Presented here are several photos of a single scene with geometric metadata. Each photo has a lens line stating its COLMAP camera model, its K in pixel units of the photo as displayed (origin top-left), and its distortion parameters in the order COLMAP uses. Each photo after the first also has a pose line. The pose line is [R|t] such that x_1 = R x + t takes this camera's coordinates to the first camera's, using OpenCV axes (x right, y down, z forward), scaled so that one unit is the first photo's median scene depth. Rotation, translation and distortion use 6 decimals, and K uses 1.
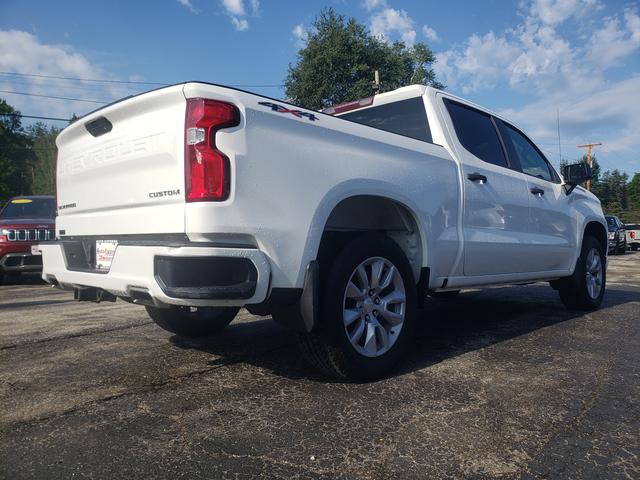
lens RADIAL K [[488.2, 0, 324.7], [0, 488.2, 227.3], [0, 0, 1]] dist [0.007476, -0.001834]
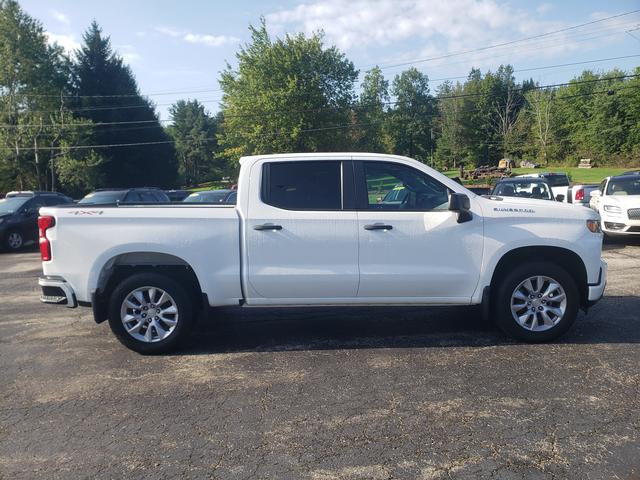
lens RADIAL K [[494.6, 0, 320.0], [0, 494.6, 240.0], [0, 0, 1]] dist [0.080908, -0.000666]
pose [[0.688954, 0.054683, -0.722739, 1.977688], [0.044371, 0.992098, 0.117359, -0.312947], [0.723445, -0.112923, 0.681084, 0.273772]]
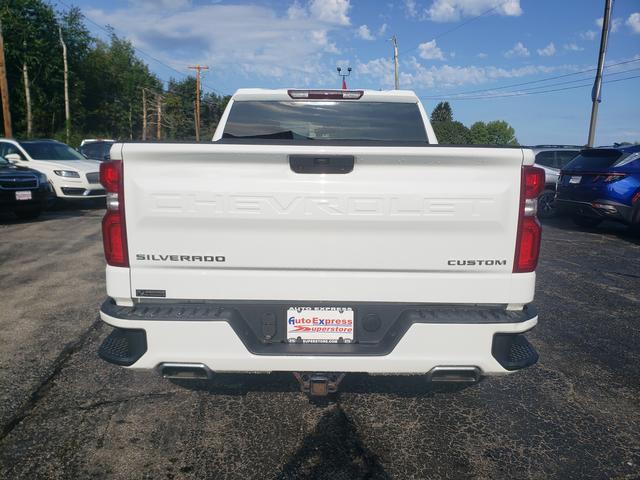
lens RADIAL K [[488.2, 0, 324.7], [0, 488.2, 227.3], [0, 0, 1]] dist [0.007476, -0.001834]
pose [[0.729933, -0.082421, 0.678532, -1.025285], [-0.034823, 0.986930, 0.157343, -0.238377], [-0.682631, -0.138479, 0.717522, 0.484804]]
